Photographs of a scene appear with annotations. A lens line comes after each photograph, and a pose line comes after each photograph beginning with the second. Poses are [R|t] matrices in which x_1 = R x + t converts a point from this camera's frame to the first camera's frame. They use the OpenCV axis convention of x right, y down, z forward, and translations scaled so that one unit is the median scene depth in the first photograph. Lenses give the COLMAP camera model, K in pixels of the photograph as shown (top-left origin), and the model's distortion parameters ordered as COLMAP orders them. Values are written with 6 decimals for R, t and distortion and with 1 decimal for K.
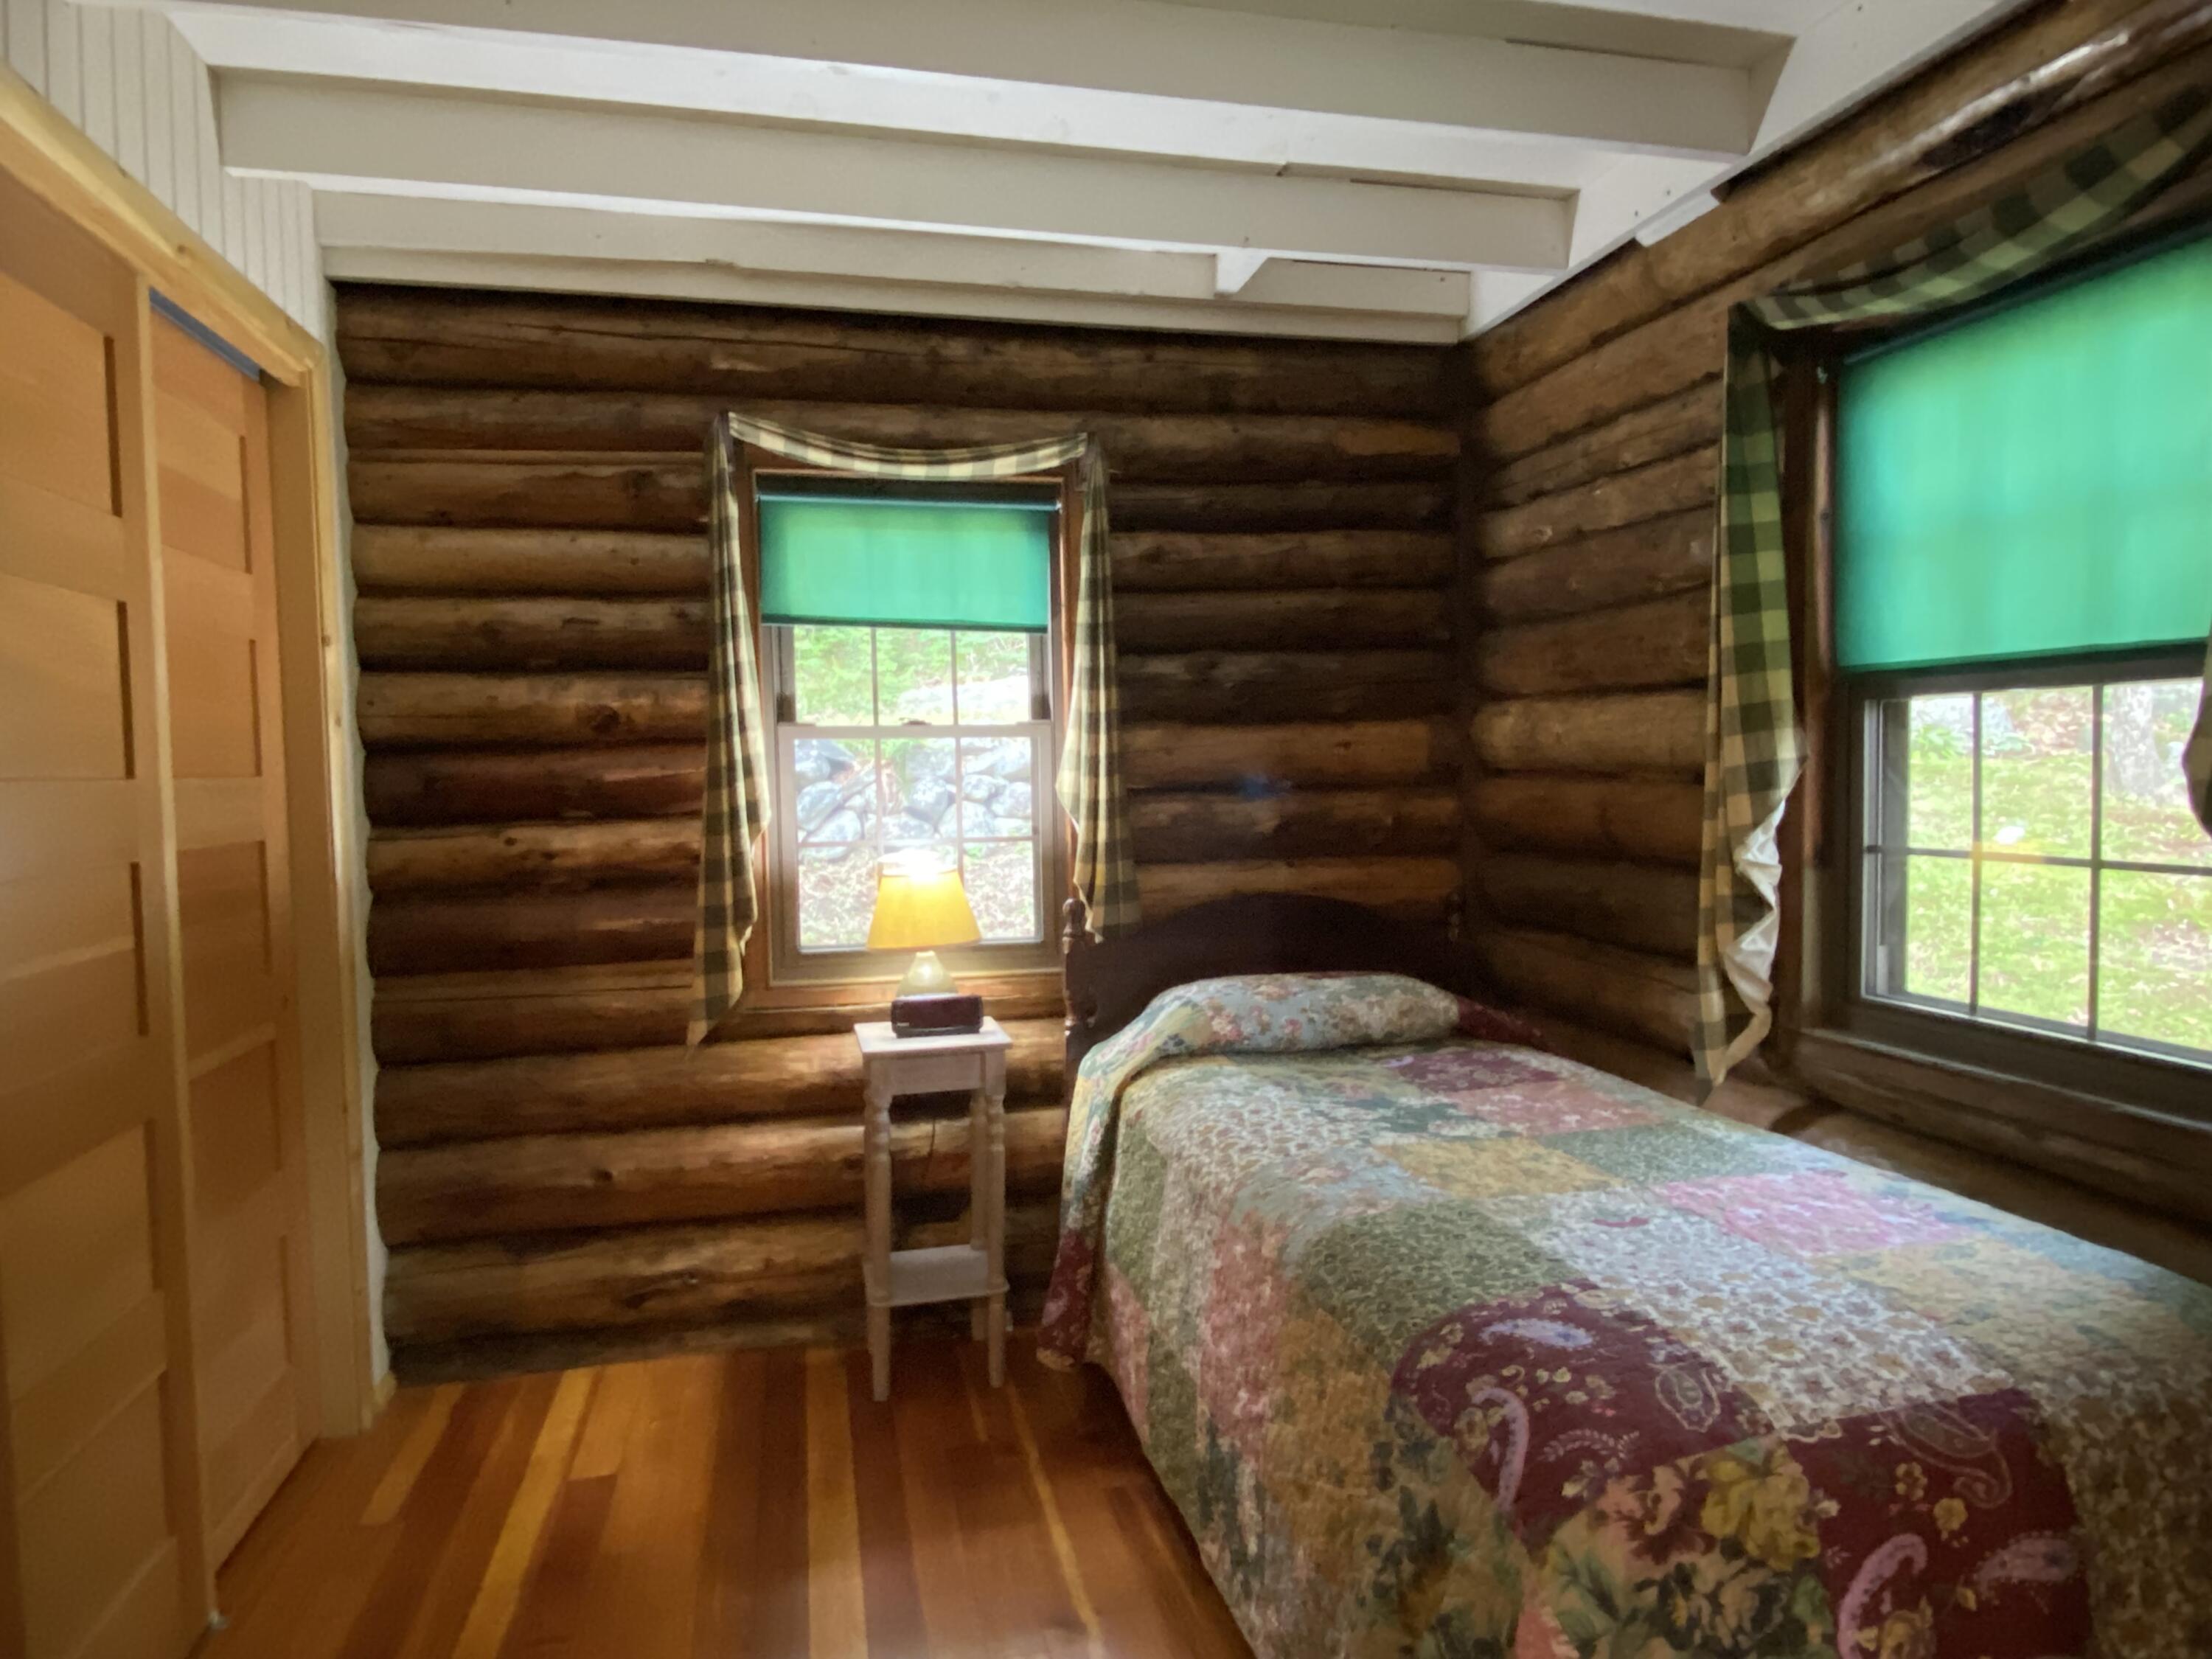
lens RADIAL K [[1338.5, 0, 1103.7], [0, 1338.5, 830.0], [0, 0, 1]] dist [0.043435, -0.000518]
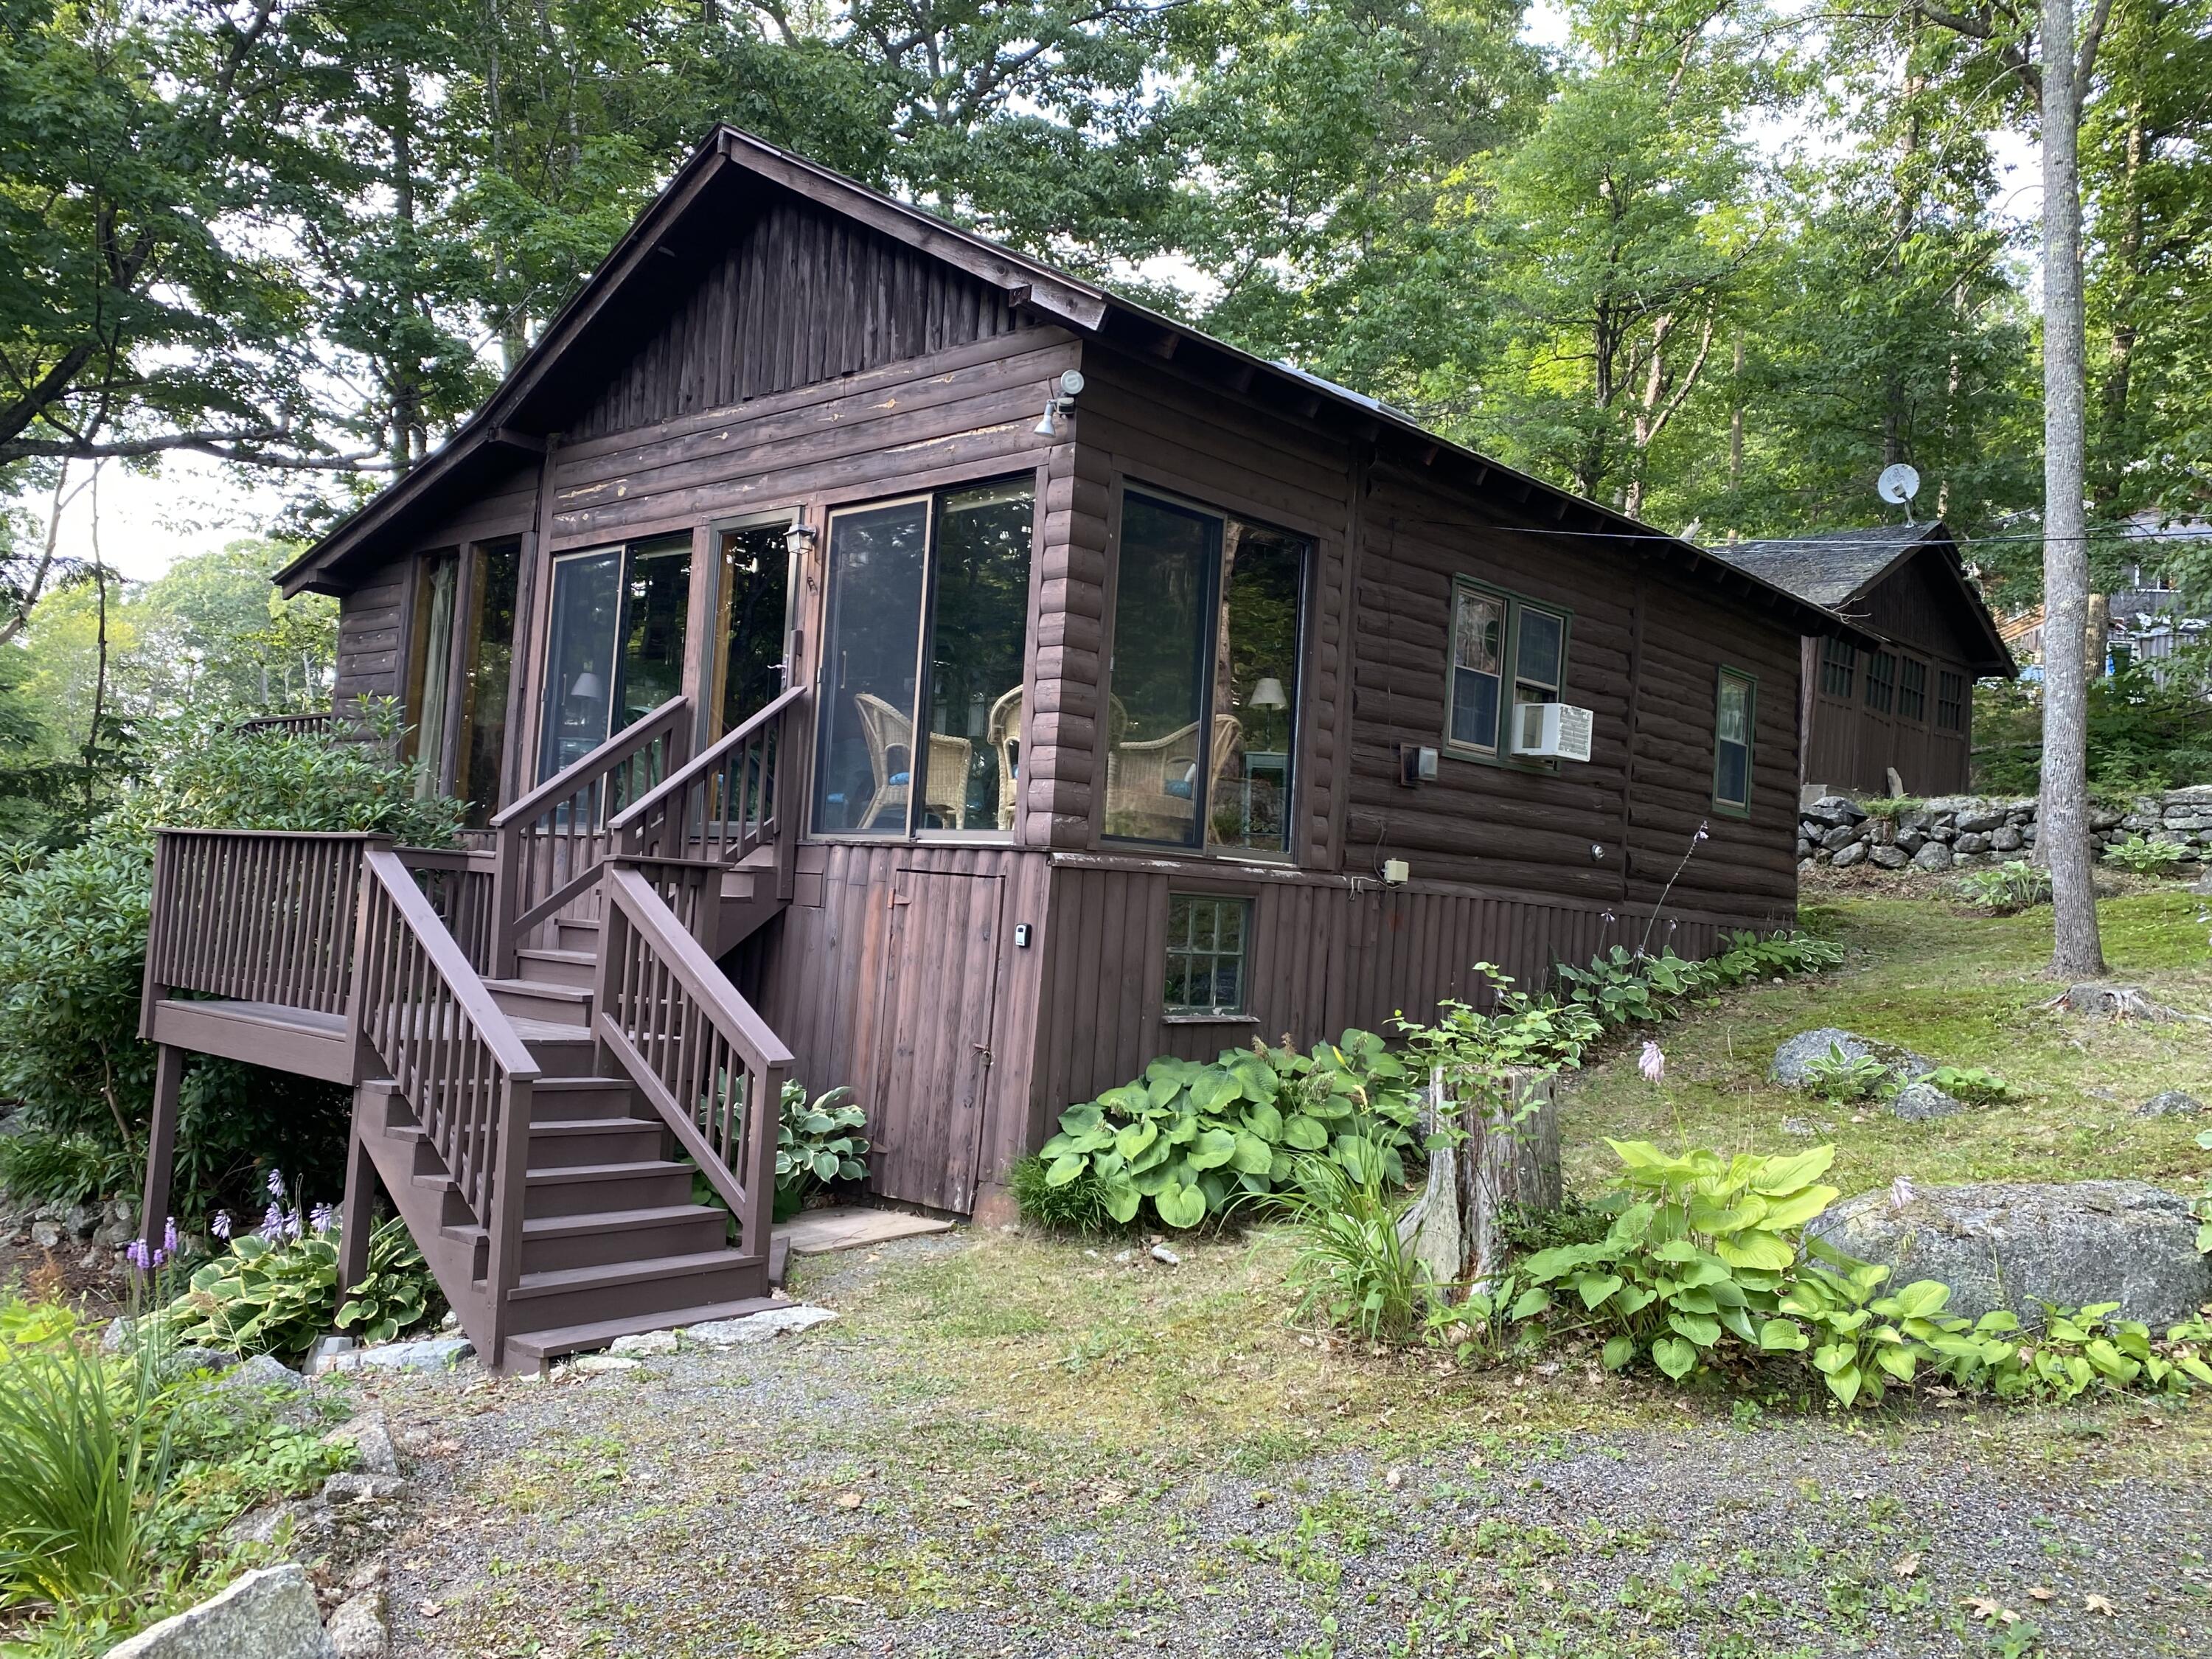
lens RADIAL K [[1760.1, 0, 1112.8], [0, 1760.1, 812.7], [0, 0, 1]] dist [0.059067, -0.083739]
pose [[0.568641, 0.003180, -0.822580, 1.207738], [-0.107124, 0.991763, -0.070219, 0.221504], [0.815581, 0.128047, 0.564298, -1.205828]]
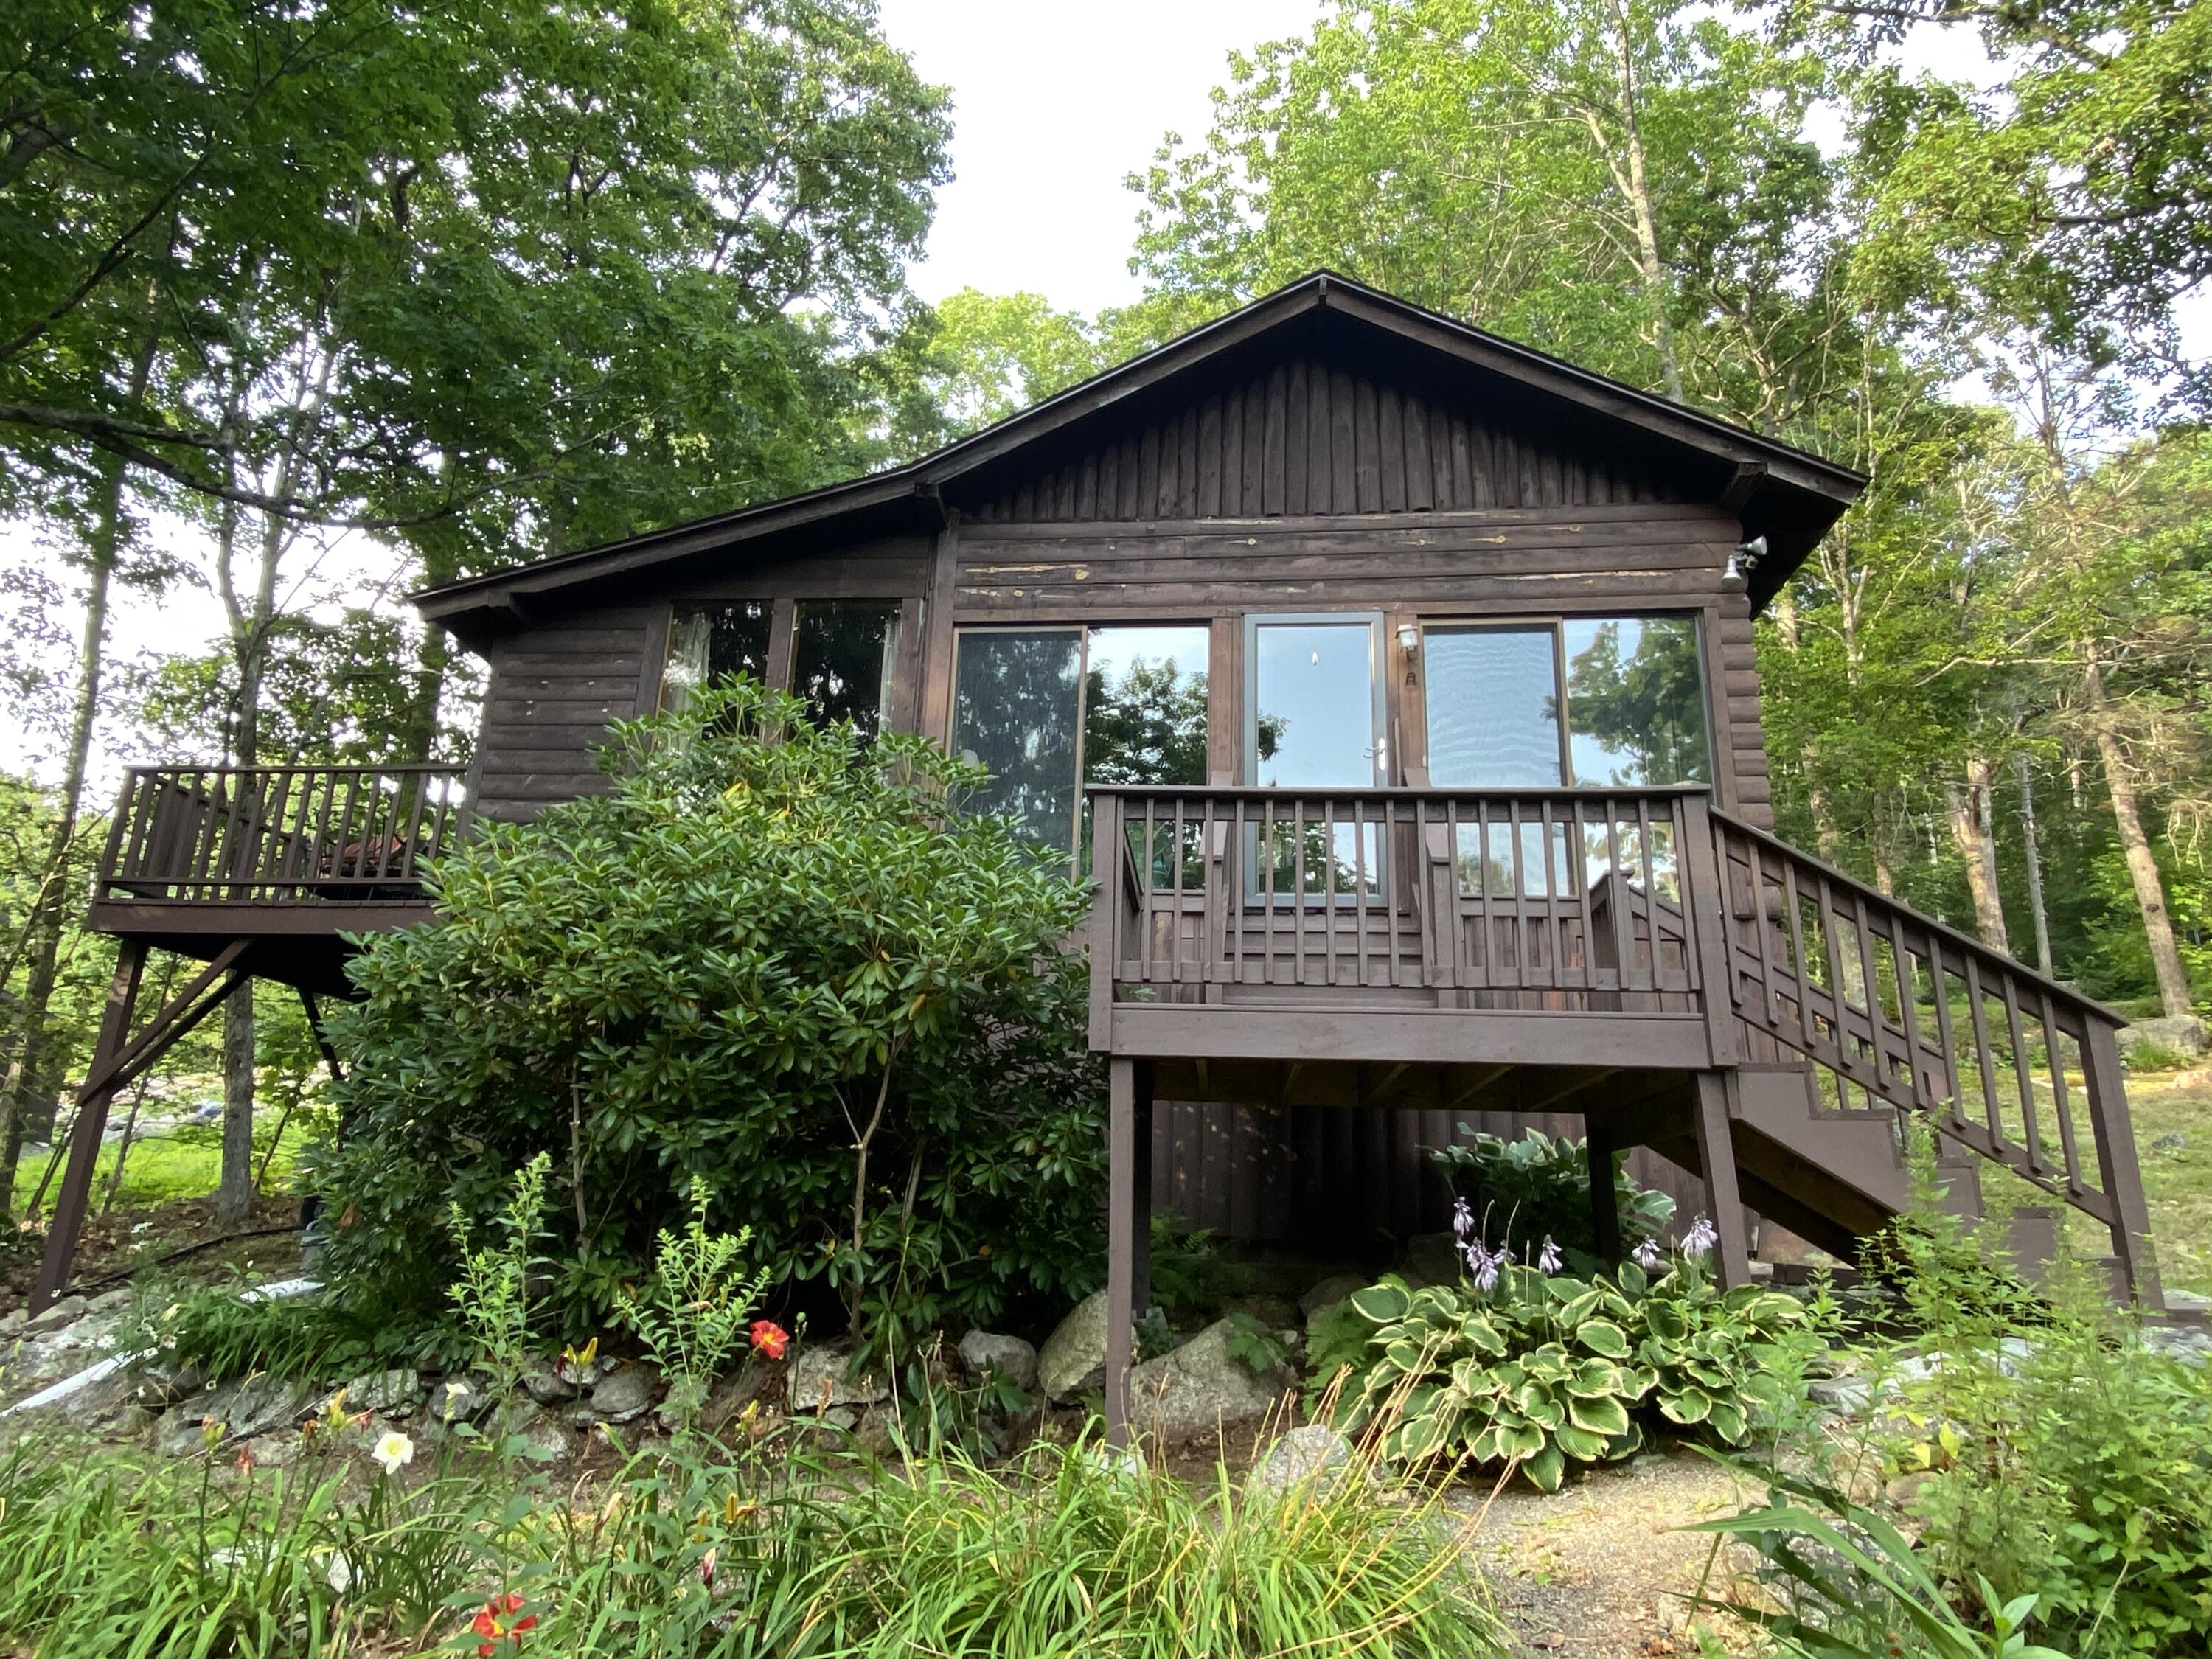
lens RADIAL K [[1338.5, 0, 1094.2], [0, 1338.5, 841.4], [0, 0, 1]] dist [0.043435, -0.000518]
pose [[0.946320, -0.046210, -0.319912, 0.227084], [-0.060741, 0.946673, -0.316418, 0.439573], [0.317474, 0.318865, 0.893048, -1.625742]]
